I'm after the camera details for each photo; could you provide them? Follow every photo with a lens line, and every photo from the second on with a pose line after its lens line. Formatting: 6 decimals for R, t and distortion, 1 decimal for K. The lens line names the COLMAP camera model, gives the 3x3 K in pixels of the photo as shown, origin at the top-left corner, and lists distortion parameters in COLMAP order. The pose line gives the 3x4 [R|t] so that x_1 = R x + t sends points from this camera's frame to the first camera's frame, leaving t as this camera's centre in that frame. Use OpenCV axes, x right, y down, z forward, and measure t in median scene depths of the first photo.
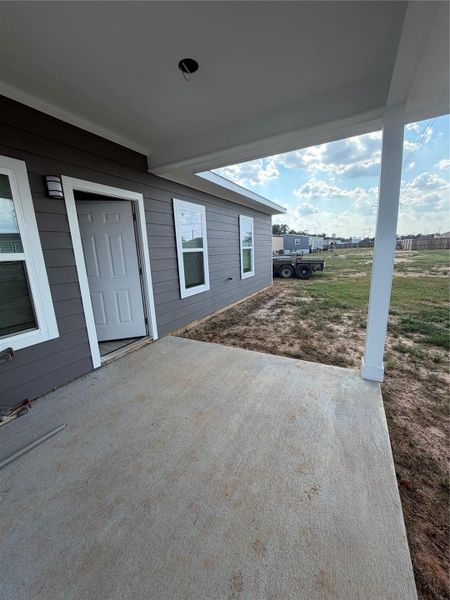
lens RADIAL K [[239.5, 0, 221.1], [0, 239.5, 296.8], [0, 0, 1]] dist [0.005952, -0.000094]
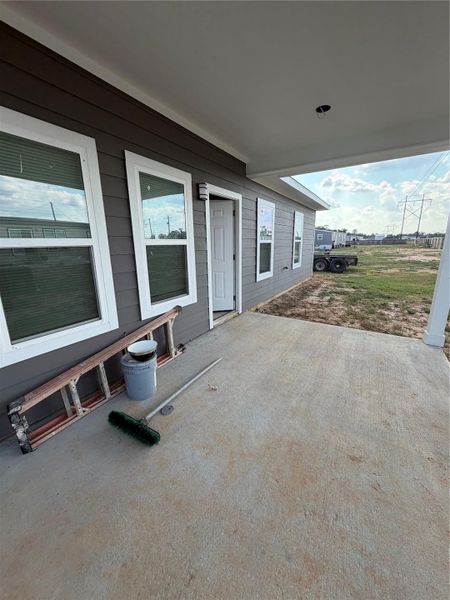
lens RADIAL K [[239.5, 0, 222.0], [0, 239.5, 297.8], [0, 0, 1]] dist [0.005952, -0.000094]
pose [[0.997785, 0.043476, -0.050344, -0.250828], [-0.041744, 0.998517, 0.034960, 0.047955], [0.051789, -0.032781, 0.998120, -0.191937]]
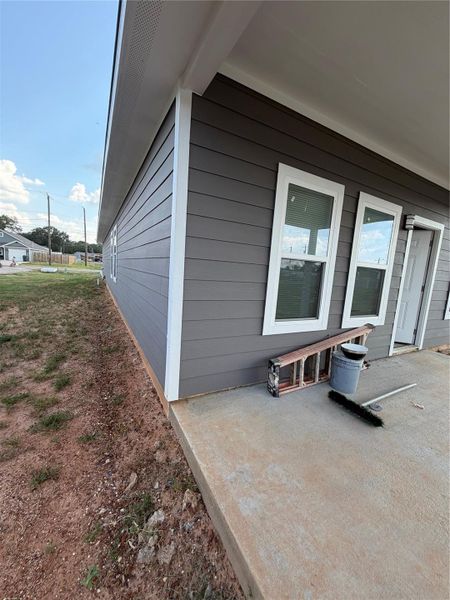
lens RADIAL K [[239.5, 0, 226.2], [0, 239.5, 299.4], [0, 0, 1]] dist [0.005952, -0.000094]
pose [[0.839802, 0.176885, -0.513268, -0.406758], [-0.212744, 0.977042, -0.011376, 0.125307], [0.499472, 0.118749, 0.858153, -0.372569]]
